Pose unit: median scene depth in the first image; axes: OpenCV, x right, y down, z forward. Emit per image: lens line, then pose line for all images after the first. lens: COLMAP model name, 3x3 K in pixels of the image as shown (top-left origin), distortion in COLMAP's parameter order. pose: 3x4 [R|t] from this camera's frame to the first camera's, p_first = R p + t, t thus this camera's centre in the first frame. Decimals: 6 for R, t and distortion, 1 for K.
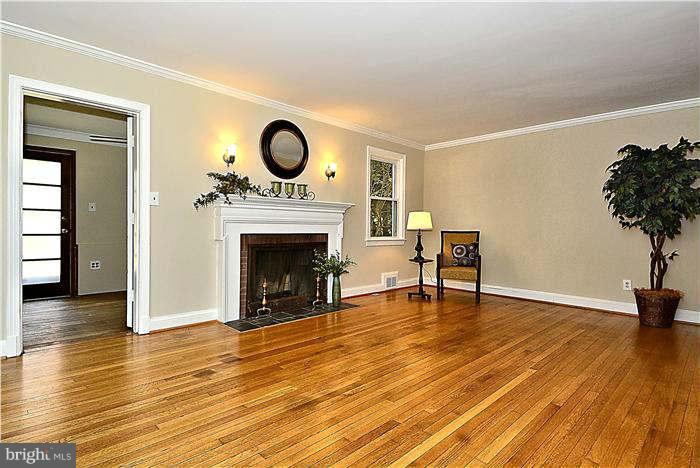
lens RADIAL K [[381.8, 0, 344.5], [0, 381.8, 230.1], [0, 0, 1]] dist [-0.000226, -0.005634]
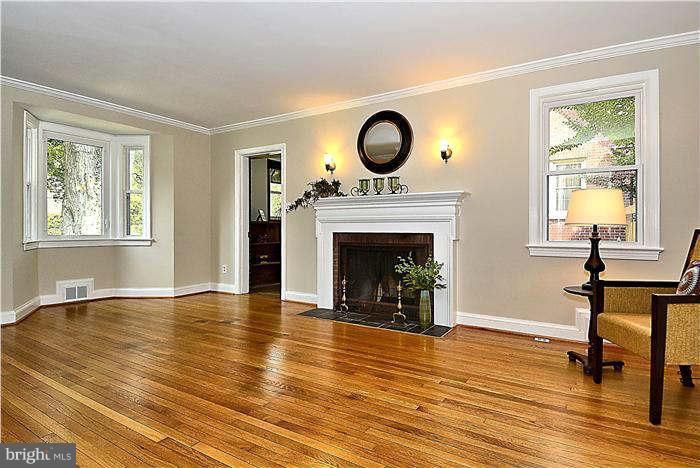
lens RADIAL K [[381.8, 0, 347.9], [0, 381.8, 236.0], [0, 0, 1]] dist [-0.000226, -0.005634]
pose [[0.192566, 0.003703, -0.981277, 0.784057], [-0.009634, 0.999952, 0.001883, 0.016401], [0.981237, 0.009091, 0.192592, 0.787323]]
